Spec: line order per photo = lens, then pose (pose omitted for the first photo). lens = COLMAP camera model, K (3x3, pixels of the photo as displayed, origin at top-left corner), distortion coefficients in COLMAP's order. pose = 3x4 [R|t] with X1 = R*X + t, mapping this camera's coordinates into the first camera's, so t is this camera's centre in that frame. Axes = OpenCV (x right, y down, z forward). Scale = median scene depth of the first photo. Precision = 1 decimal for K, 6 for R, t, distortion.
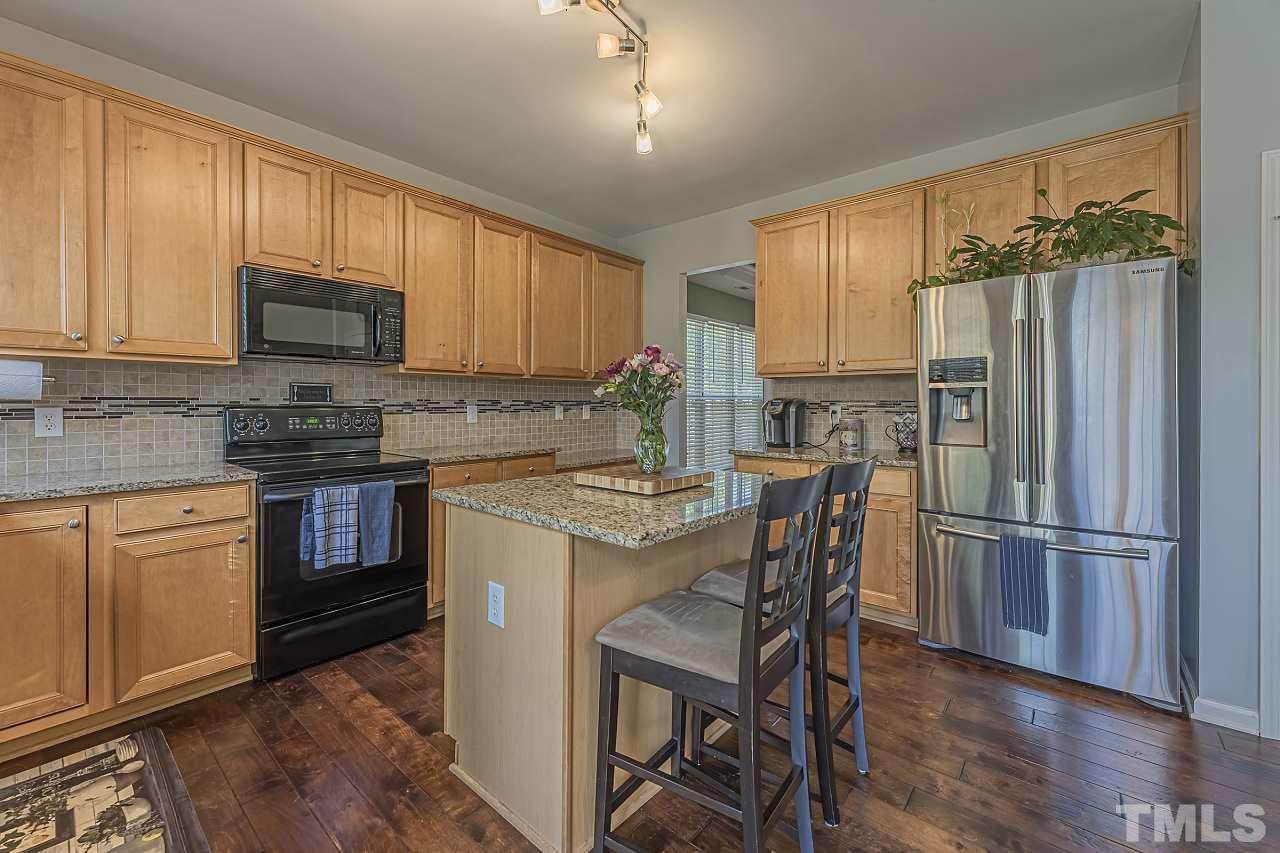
lens RADIAL K [[523.0, 0, 638.9], [0, 523.0, 404.9], [0, 0, 1]] dist [-0.000378, -0.000830]
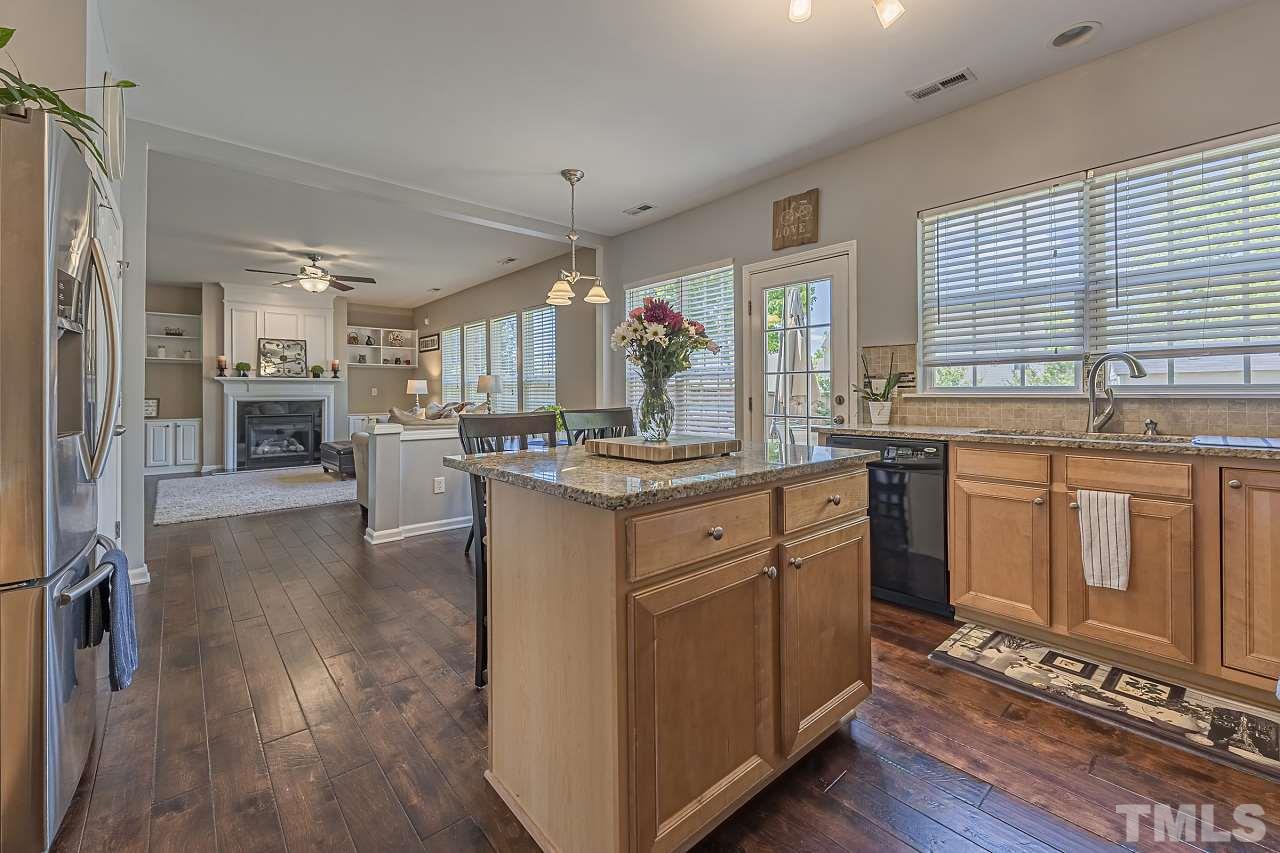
lens RADIAL K [[523.0, 0, 643.0], [0, 523.0, 392.2], [0, 0, 1]] dist [-0.000378, -0.000830]
pose [[-0.989220, 0.002817, 0.146408, -0.059885], [0.003151, 0.999993, 0.002044, 0.029519], [-0.146401, 0.002484, -0.989222, 1.318280]]
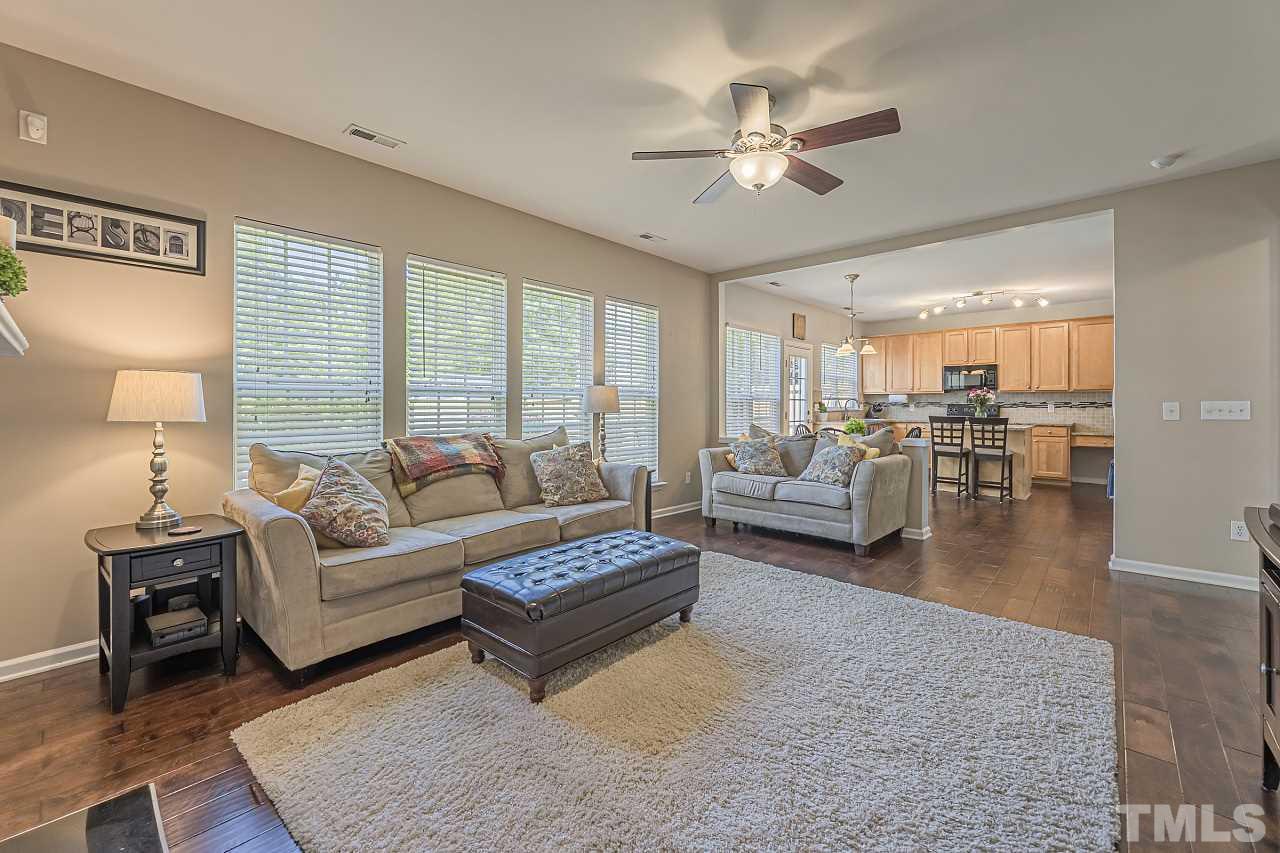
lens RADIAL K [[523.0, 0, 634.2], [0, 523.0, 404.7], [0, 0, 1]] dist [-0.000378, -0.000830]
pose [[-0.046658, 0.000865, -0.998911, 2.680778], [-0.004142, 0.999991, 0.001060, 0.009085], [0.998902, 0.004187, -0.046654, -0.898994]]
